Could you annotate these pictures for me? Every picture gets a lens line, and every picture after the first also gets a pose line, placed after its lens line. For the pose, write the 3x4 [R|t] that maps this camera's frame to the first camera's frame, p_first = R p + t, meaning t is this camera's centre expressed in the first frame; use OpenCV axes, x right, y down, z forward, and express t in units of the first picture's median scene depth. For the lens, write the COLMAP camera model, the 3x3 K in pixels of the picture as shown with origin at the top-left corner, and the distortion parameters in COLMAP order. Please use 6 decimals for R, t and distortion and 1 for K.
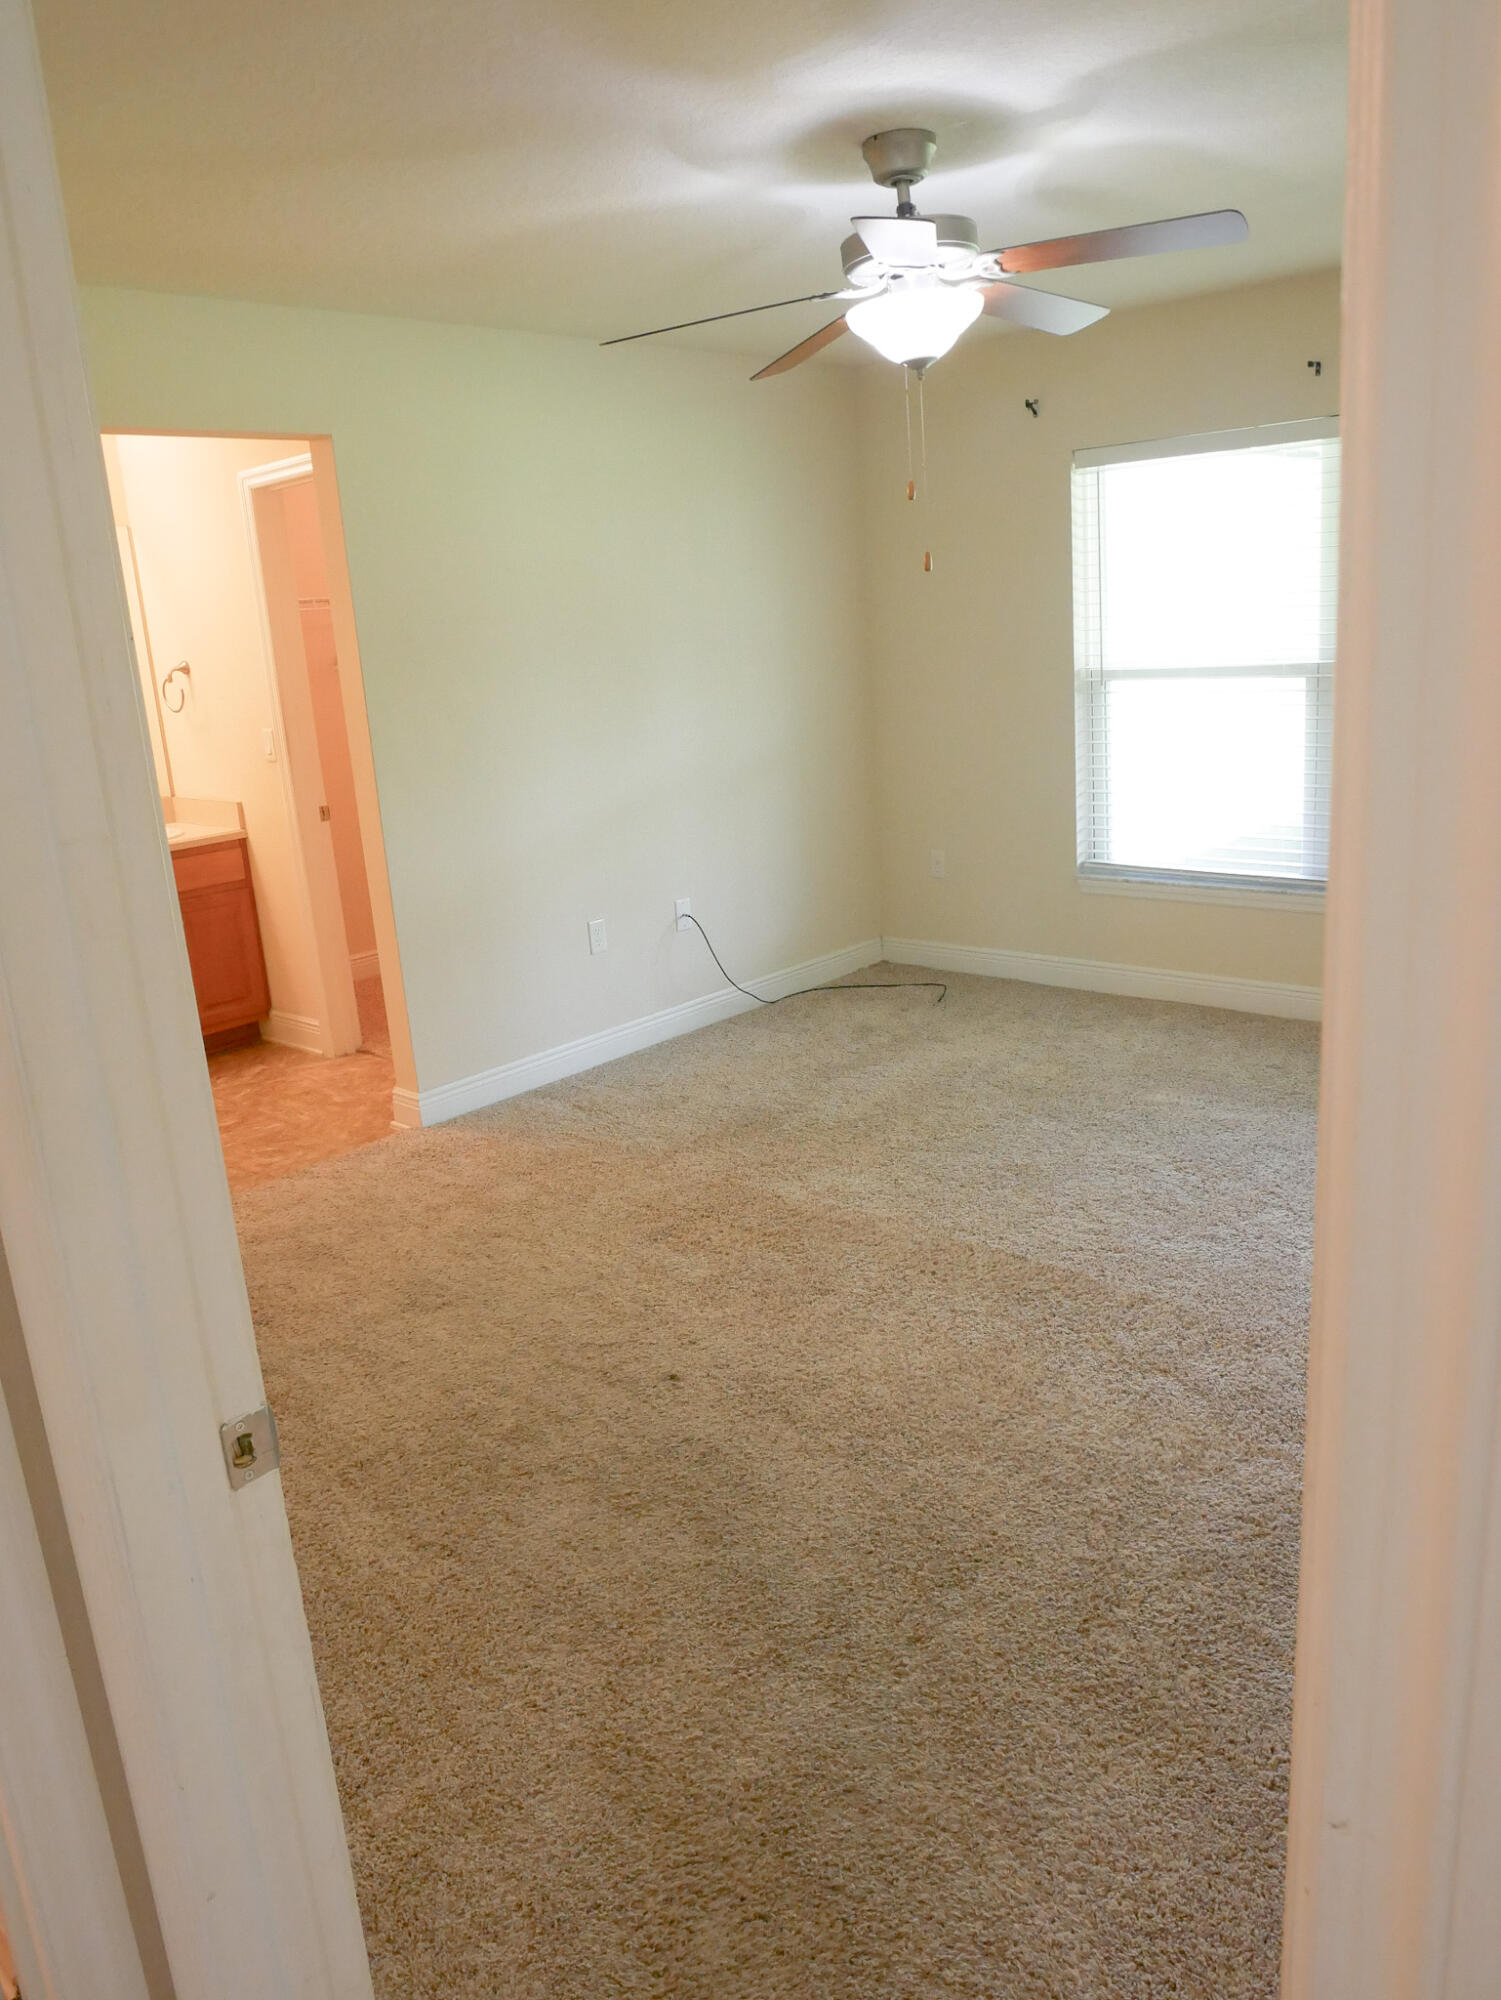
lens RADIAL K [[1423.0, 0, 744.7], [0, 1423.0, 989.3], [0, 0, 1]] dist [-0.052886, 0.024511]
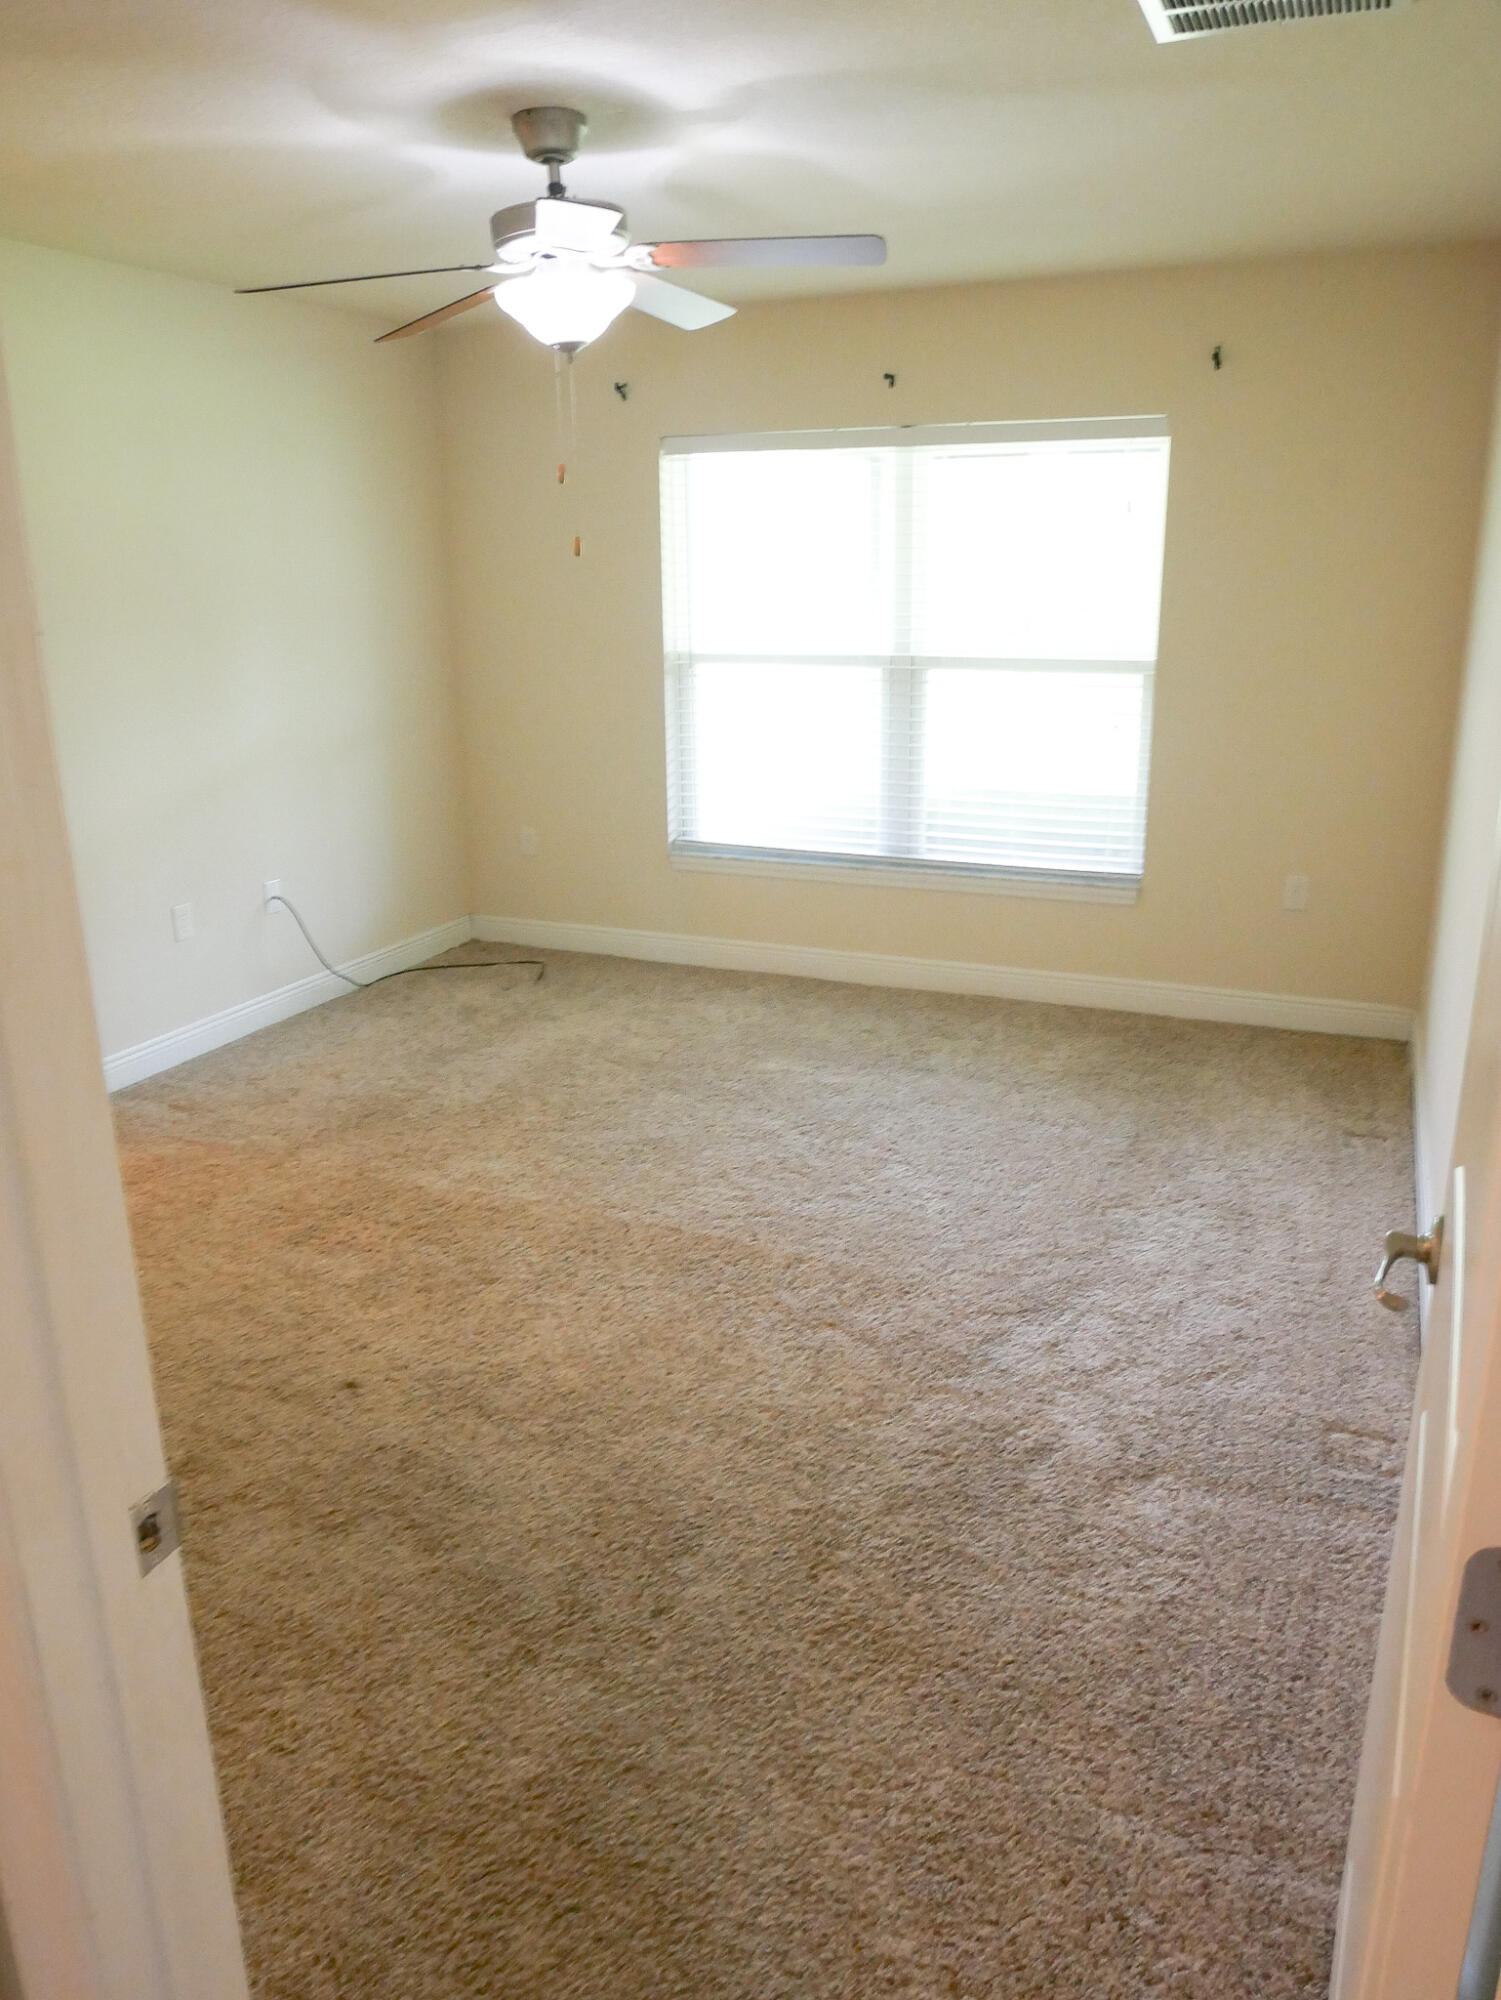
lens RADIAL K [[1423.0, 0, 746.7], [0, 1423.0, 990.4], [0, 0, 1]] dist [-0.052886, 0.024511]
pose [[0.943996, -0.034794, 0.328118, -0.105920], [0.027421, 0.999257, 0.027072, -0.013148], [-0.328817, -0.016559, 0.944249, 0.011181]]
